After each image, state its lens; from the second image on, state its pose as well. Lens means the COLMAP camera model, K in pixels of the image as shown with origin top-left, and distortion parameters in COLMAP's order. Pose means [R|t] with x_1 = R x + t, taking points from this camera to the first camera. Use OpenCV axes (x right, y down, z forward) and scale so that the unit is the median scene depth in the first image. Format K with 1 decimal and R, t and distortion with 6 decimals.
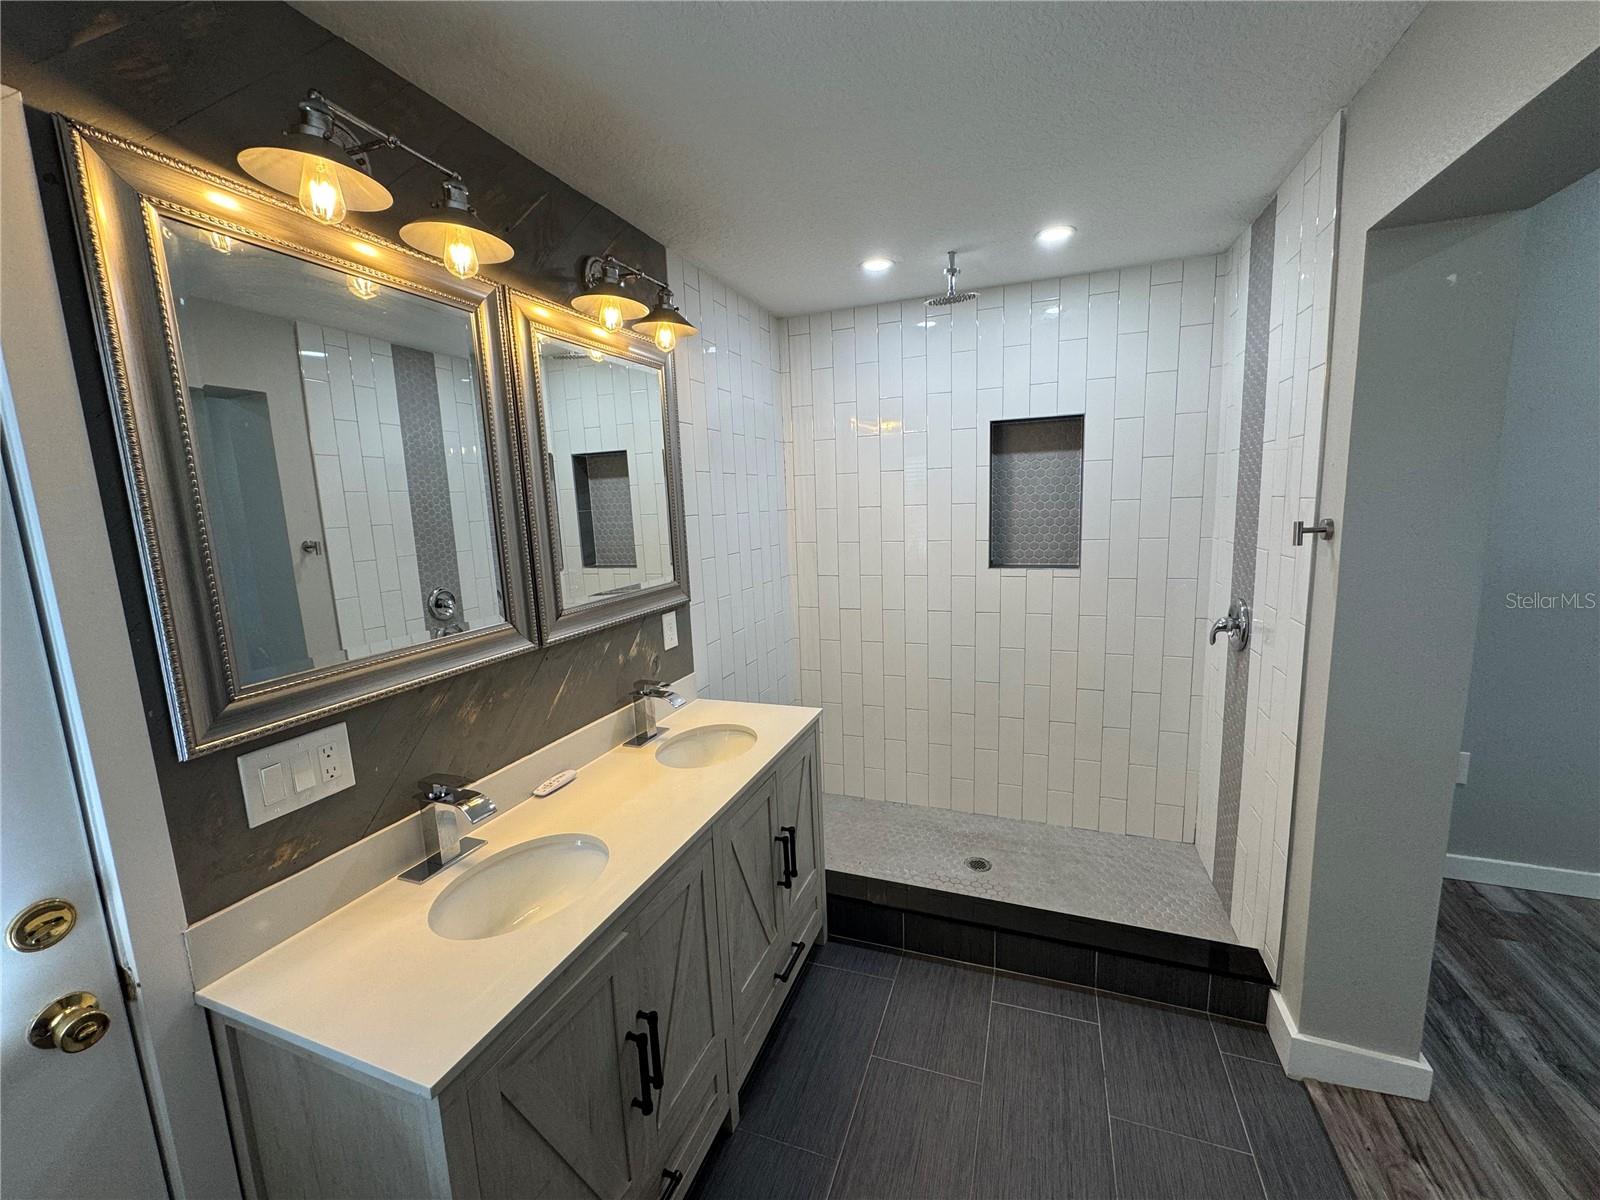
lens RADIAL K [[638.8, 0, 800.9], [0, 638.8, 599.1], [0, 0, 1]] dist [-0.003396, 0.000509]
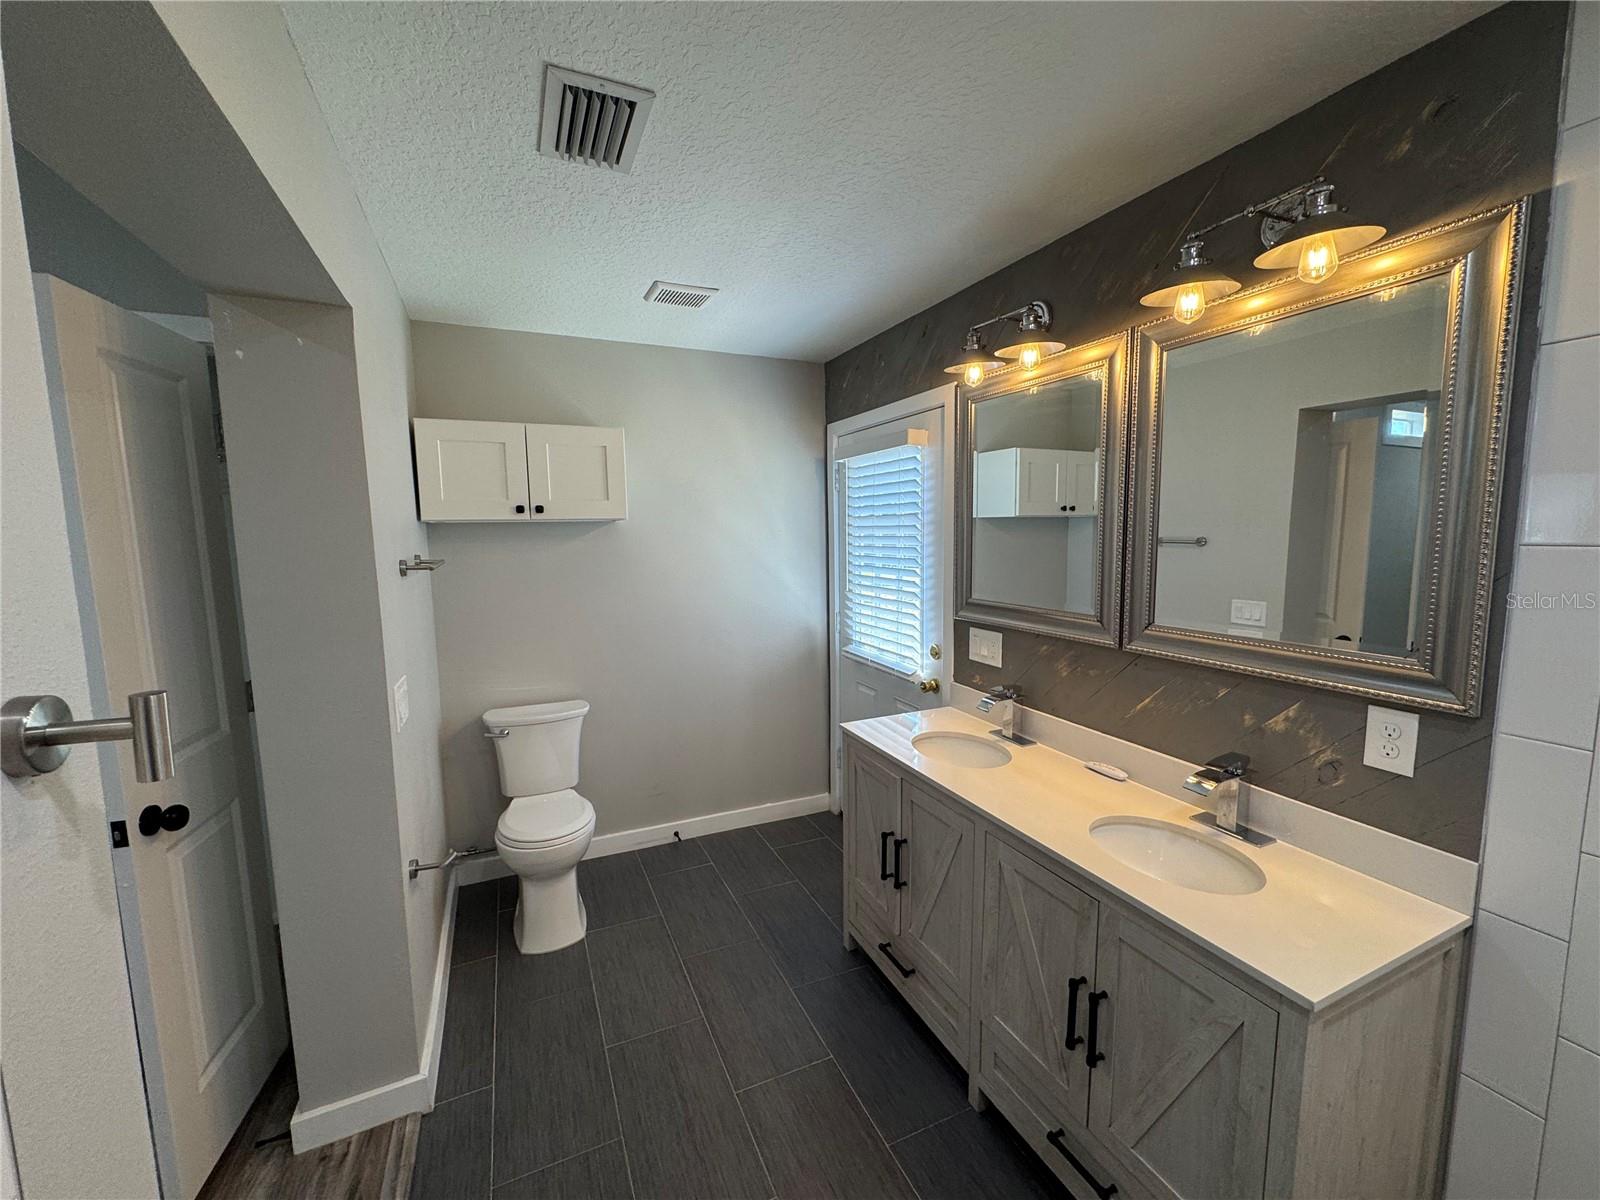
lens RADIAL K [[638.8, 0, 800.9], [0, 638.8, 599.1], [0, 0, 1]] dist [-0.003396, 0.000509]
pose [[-0.704110, 0.127773, -0.698500, 0.704546], [-0.066736, 0.967416, 0.244237, -0.227724], [0.706948, 0.218585, -0.672641, 1.264524]]
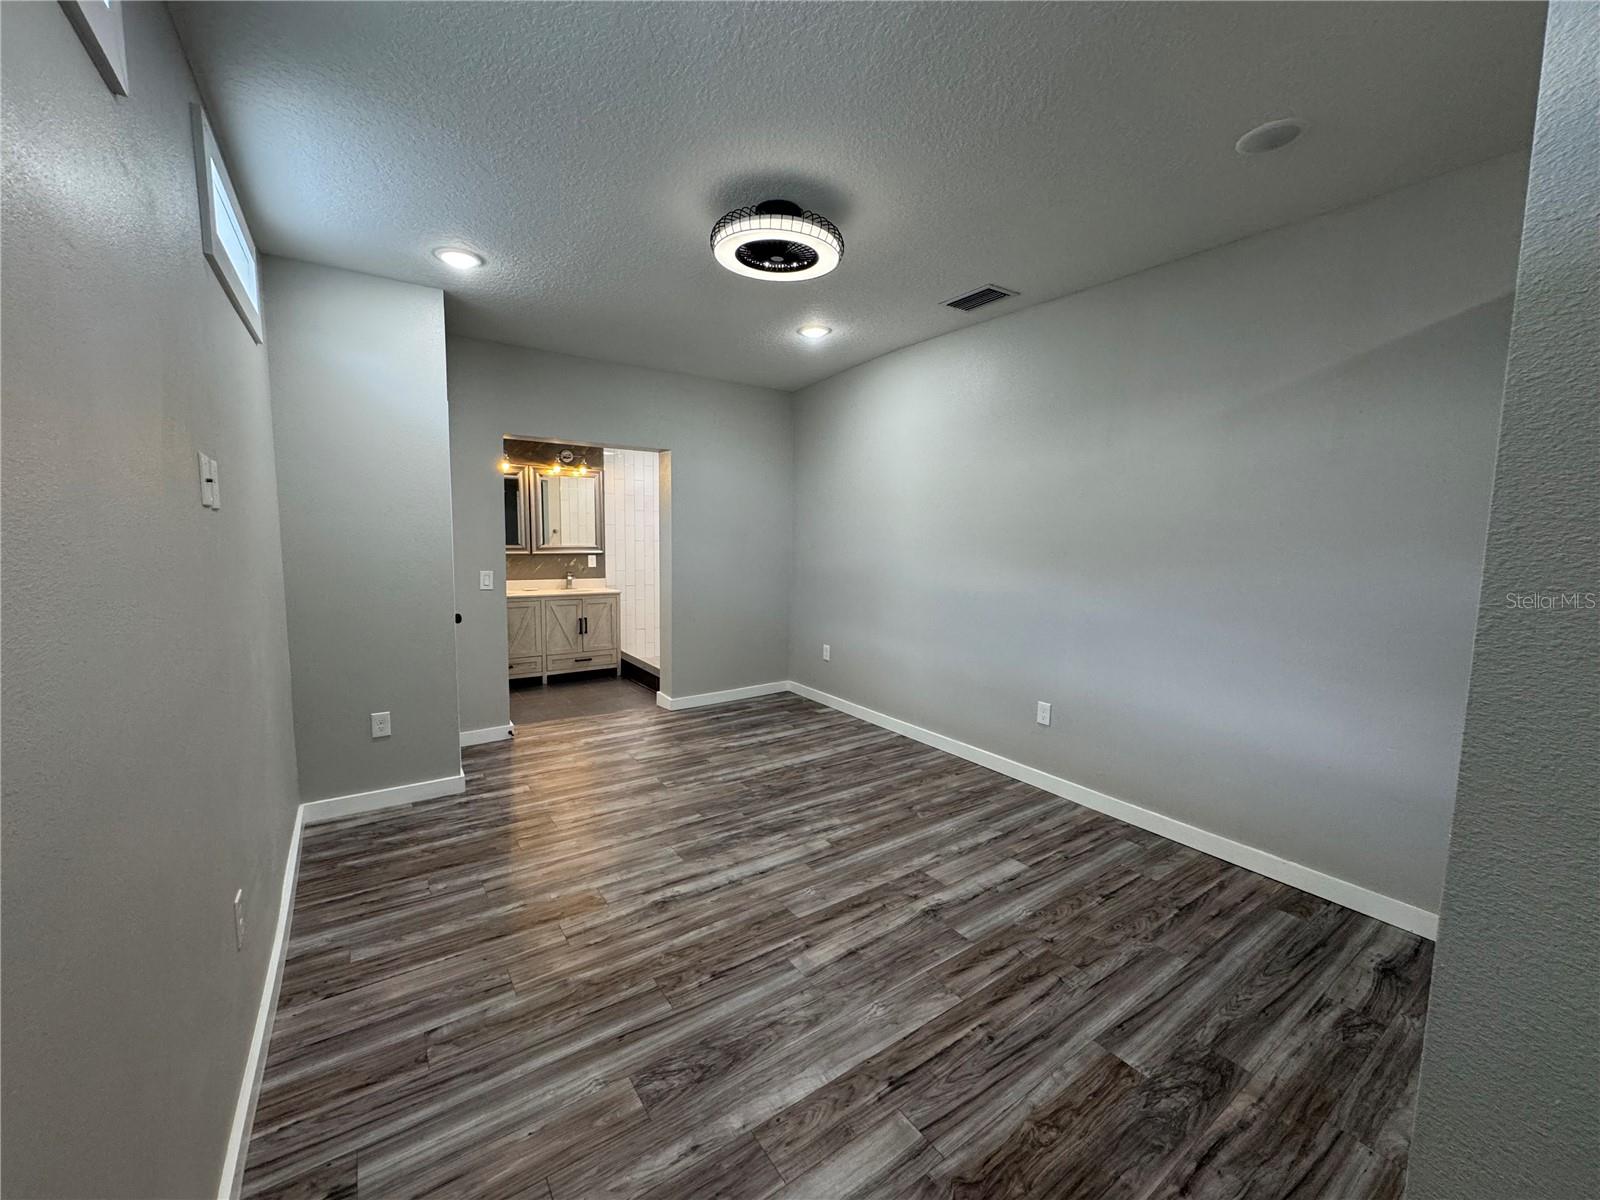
lens RADIAL K [[638.8, 0, 800.9], [0, 638.8, 599.1], [0, 0, 1]] dist [-0.003396, 0.000509]
pose [[0.823153, 0.108699, -0.557318, 3.039911], [-0.127447, 0.991832, 0.005209, 0.111523], [0.553332, 0.066740, 0.830283, -1.273009]]
